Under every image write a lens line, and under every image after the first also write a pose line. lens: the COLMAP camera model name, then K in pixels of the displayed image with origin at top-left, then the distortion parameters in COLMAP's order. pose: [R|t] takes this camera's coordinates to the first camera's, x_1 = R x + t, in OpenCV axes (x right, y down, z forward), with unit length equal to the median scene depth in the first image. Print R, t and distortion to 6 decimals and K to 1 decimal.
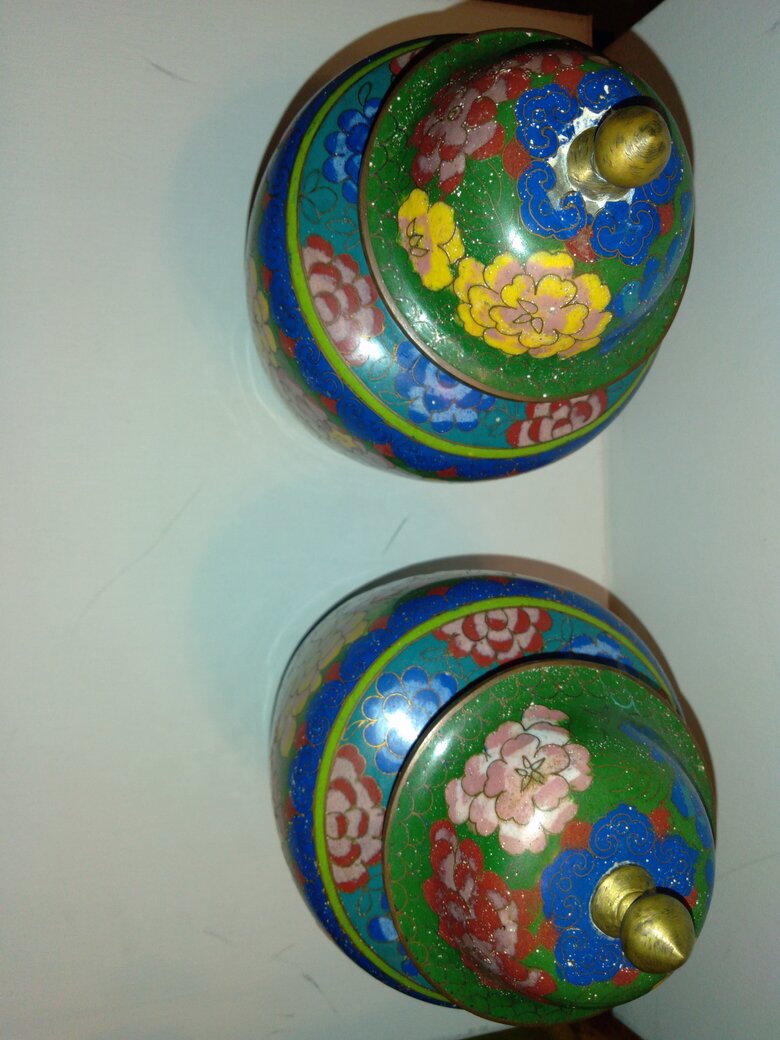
lens RADIAL K [[852.6, 0, 362.9], [0, 852.6, 566.3], [0, 0, 1]] dist [-0.034557, 0.000598]
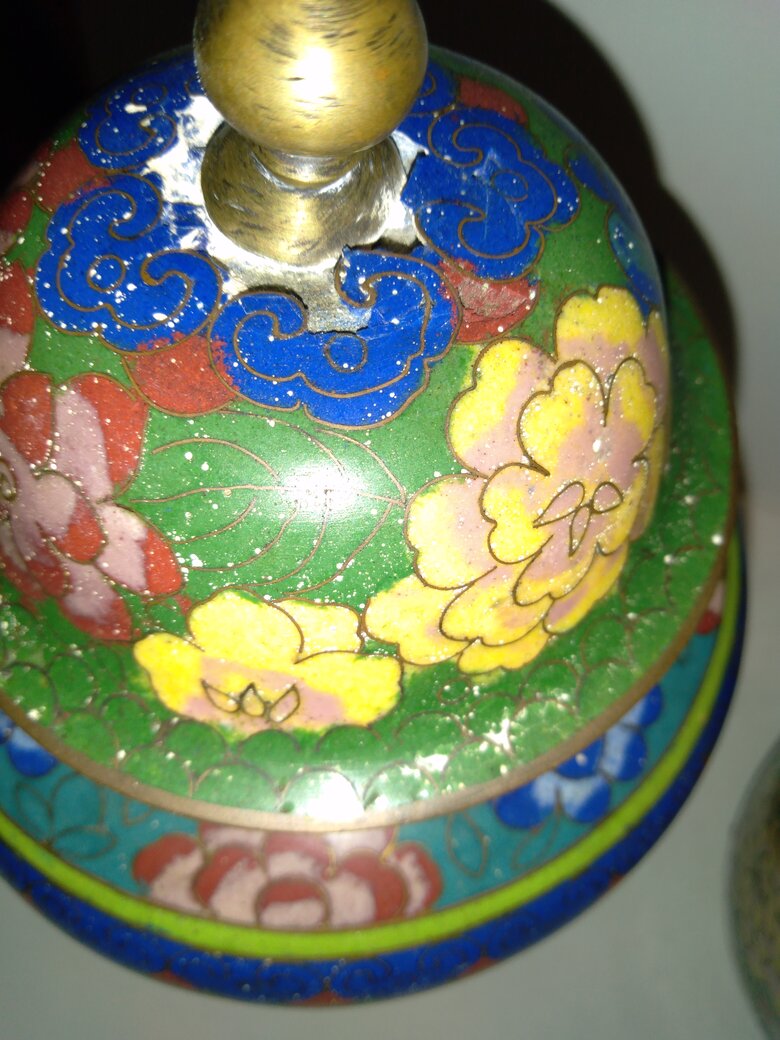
lens RADIAL K [[852.6, 0, 381.8], [0, 852.6, 521.0], [0, 0, 1]] dist [-0.034557, 0.000598]
pose [[0.421212, -0.895632, 0.142912, 0.109614], [0.897748, 0.389319, -0.206107, -0.305534], [0.128958, 0.215114, 0.968037, 0.667972]]
